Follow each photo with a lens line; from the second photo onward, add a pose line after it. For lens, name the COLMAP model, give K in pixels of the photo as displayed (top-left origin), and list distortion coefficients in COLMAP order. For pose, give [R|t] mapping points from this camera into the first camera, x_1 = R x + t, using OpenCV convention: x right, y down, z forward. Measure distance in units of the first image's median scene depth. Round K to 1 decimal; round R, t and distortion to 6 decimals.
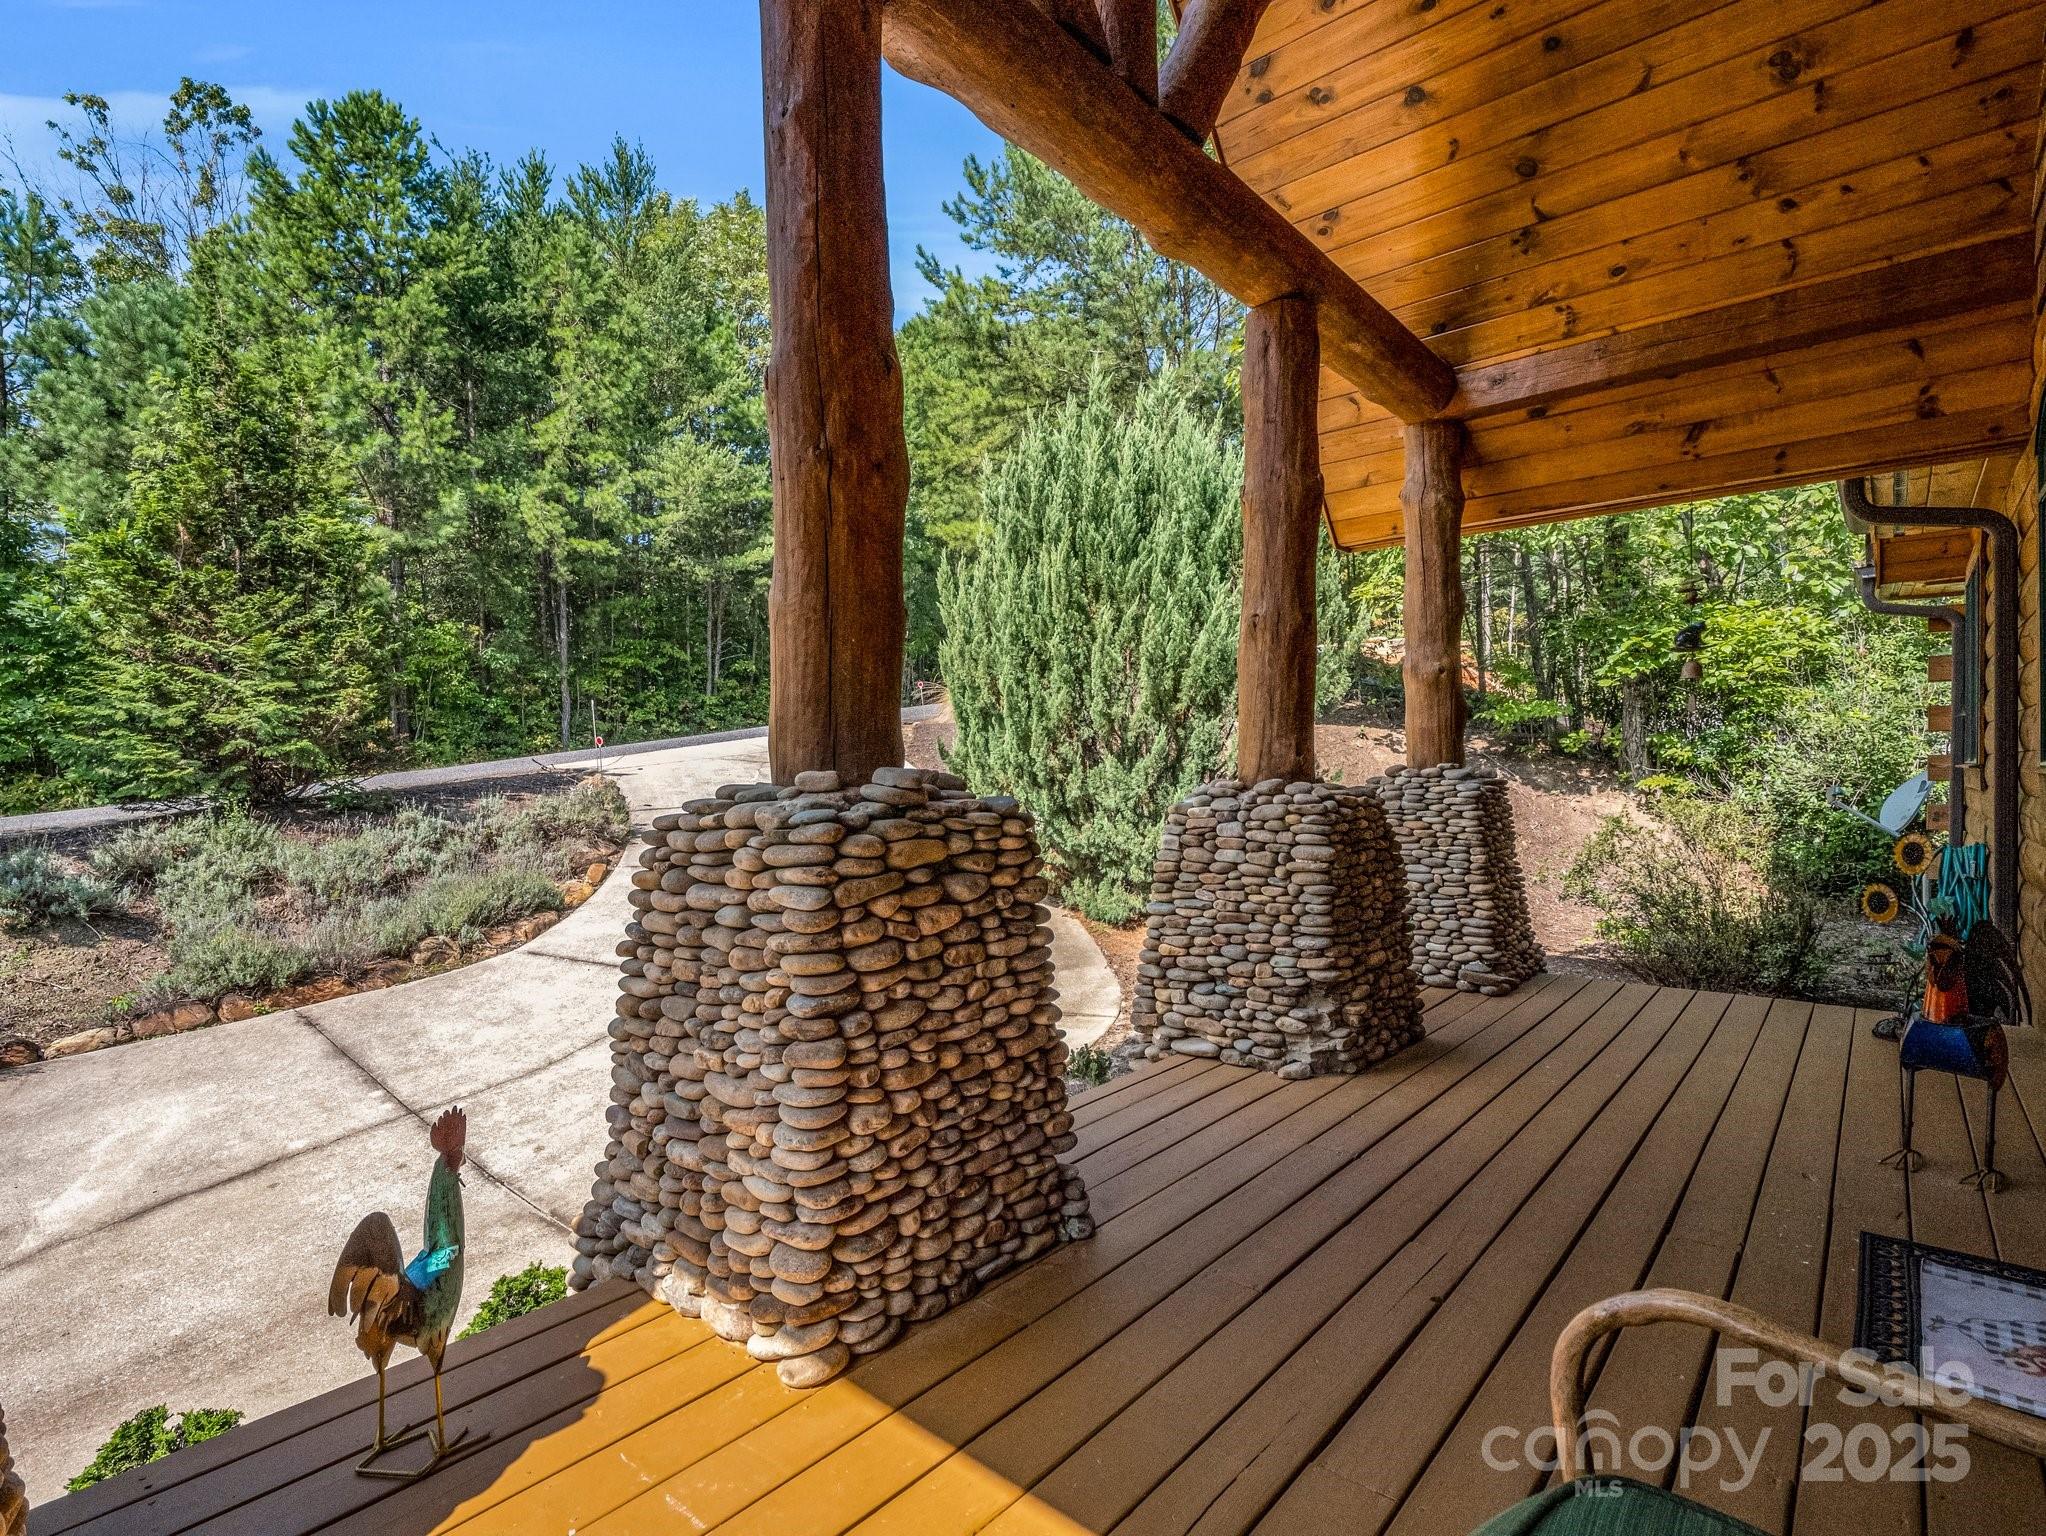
lens RADIAL K [[1009.7, 0, 1023.0], [0, 1009.7, 768.0], [0, 0, 1]] dist [-0.022160, 0.000053]
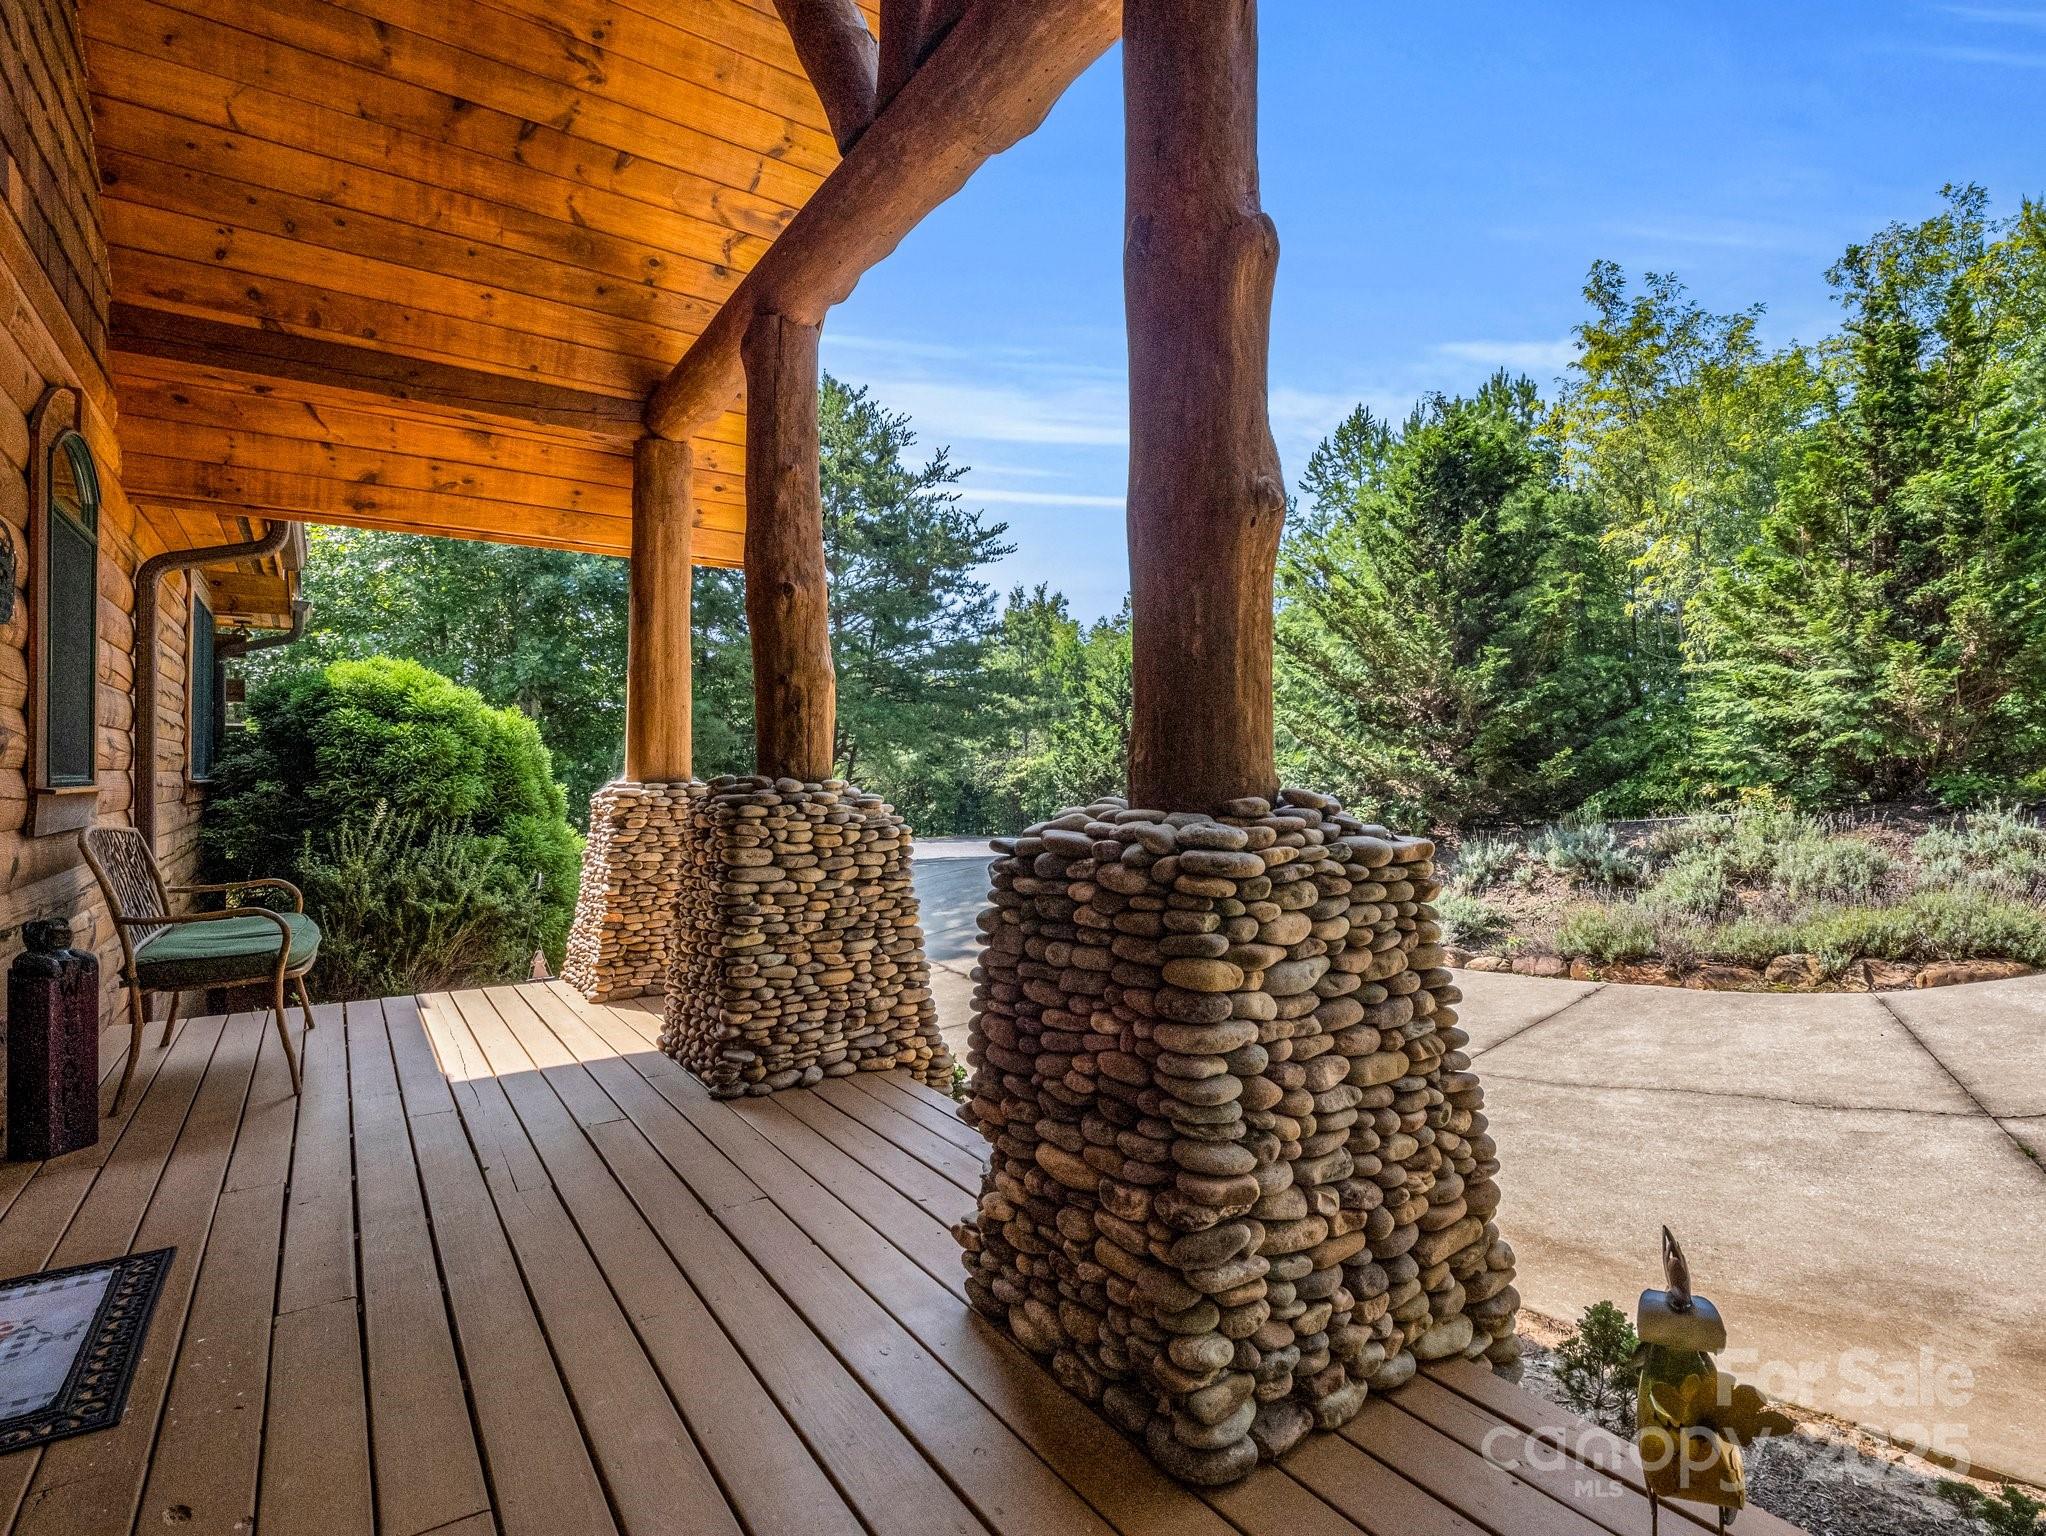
lens RADIAL K [[1009.7, 0, 1023.0], [0, 1009.7, 768.0], [0, 0, 1]] dist [-0.022160, 0.000053]
pose [[-0.250331, 0.006184, -0.968140, 0.469015], [0.006339, 0.999969, 0.004748, -0.002930], [0.968139, -0.004948, -0.250363, 0.625072]]
